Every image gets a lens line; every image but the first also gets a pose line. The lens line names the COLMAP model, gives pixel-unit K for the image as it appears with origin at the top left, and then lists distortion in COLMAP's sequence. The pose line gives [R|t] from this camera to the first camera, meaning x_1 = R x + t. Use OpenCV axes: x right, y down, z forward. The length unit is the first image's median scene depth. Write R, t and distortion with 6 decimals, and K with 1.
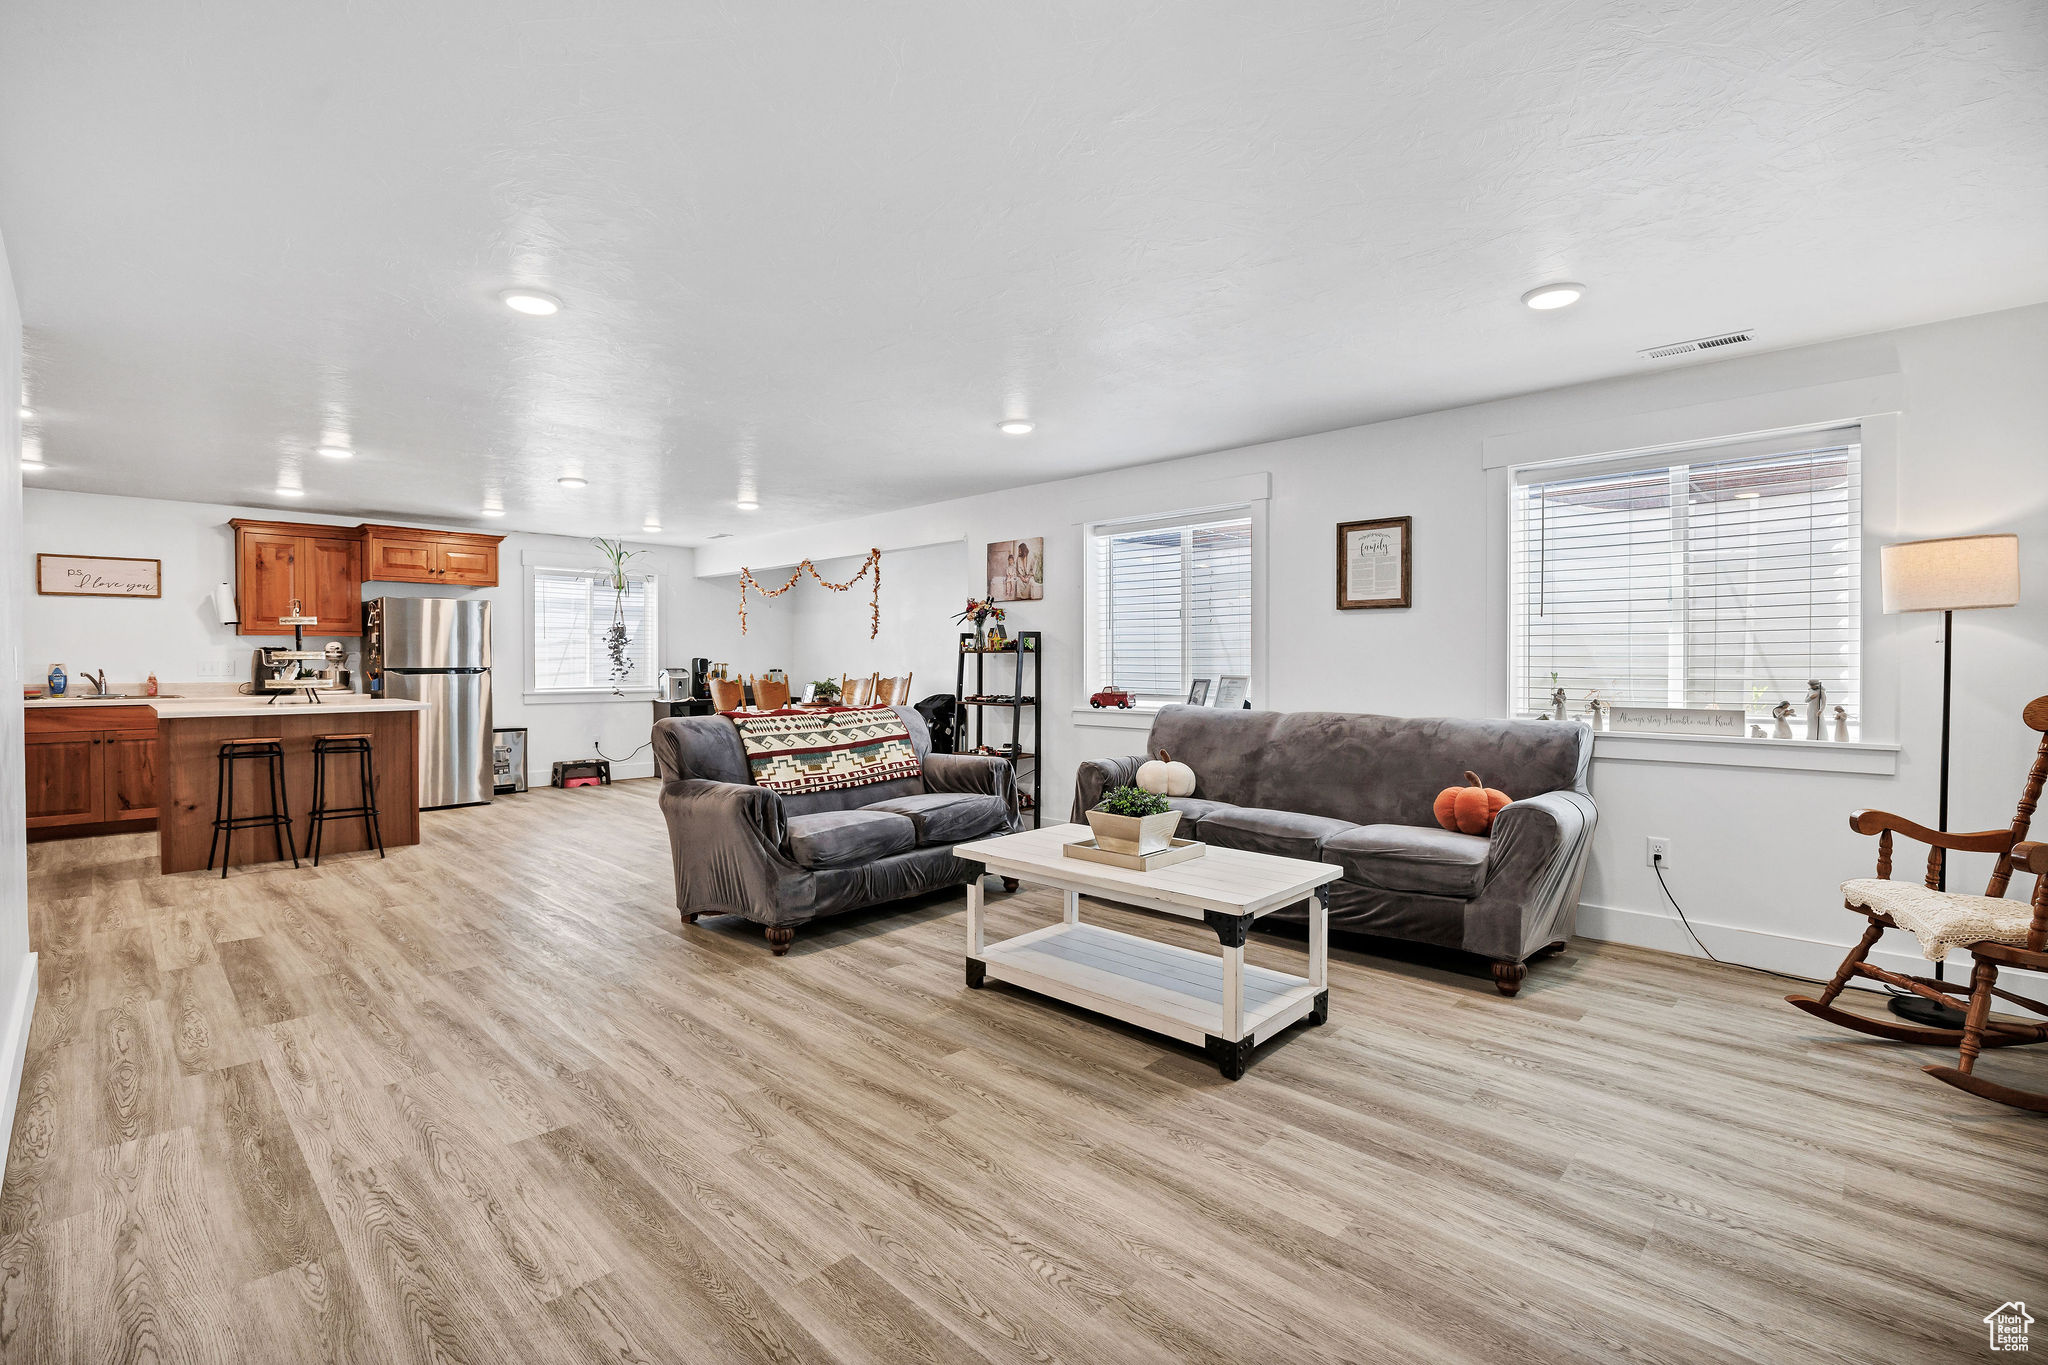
lens RADIAL K [[932.6, 0, 1034.2], [0, 932.6, 677.6], [0, 0, 1]] dist [-0.012693, 0.001869]
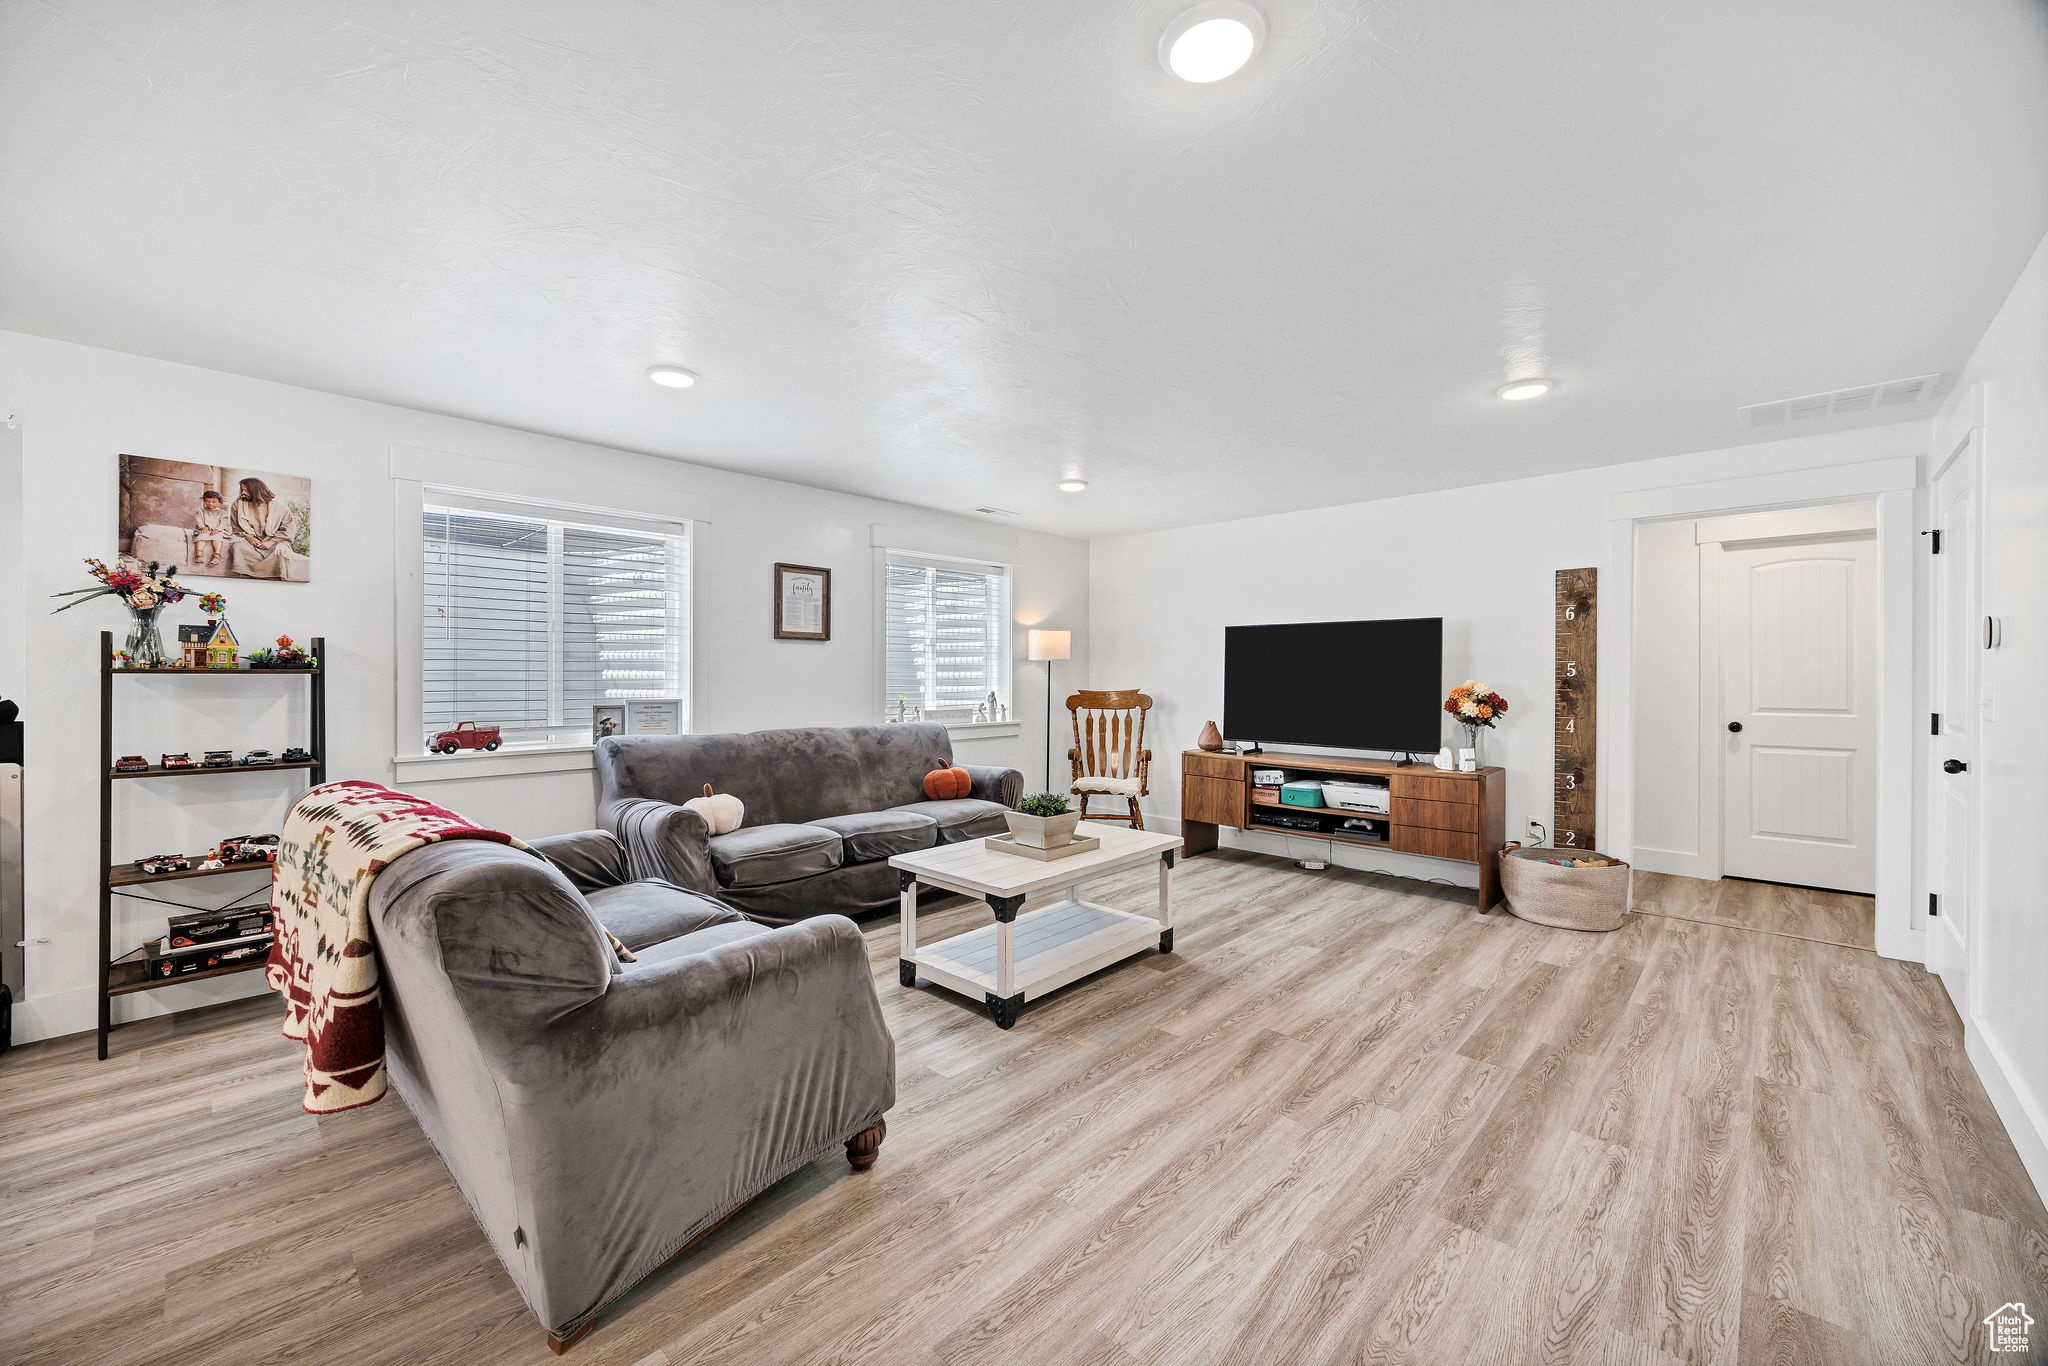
lens RADIAL K [[791.4, 0, 1017.0], [0, 791.4, 674.7], [0, 0, 1]] dist [-0.002873, -0.000643]
pose [[-0.004333, -0.000842, 0.999990, -1.115431], [0.014847, 0.999889, 0.000906, -0.044078], [-0.999880, 0.014851, -0.004320, 1.241627]]
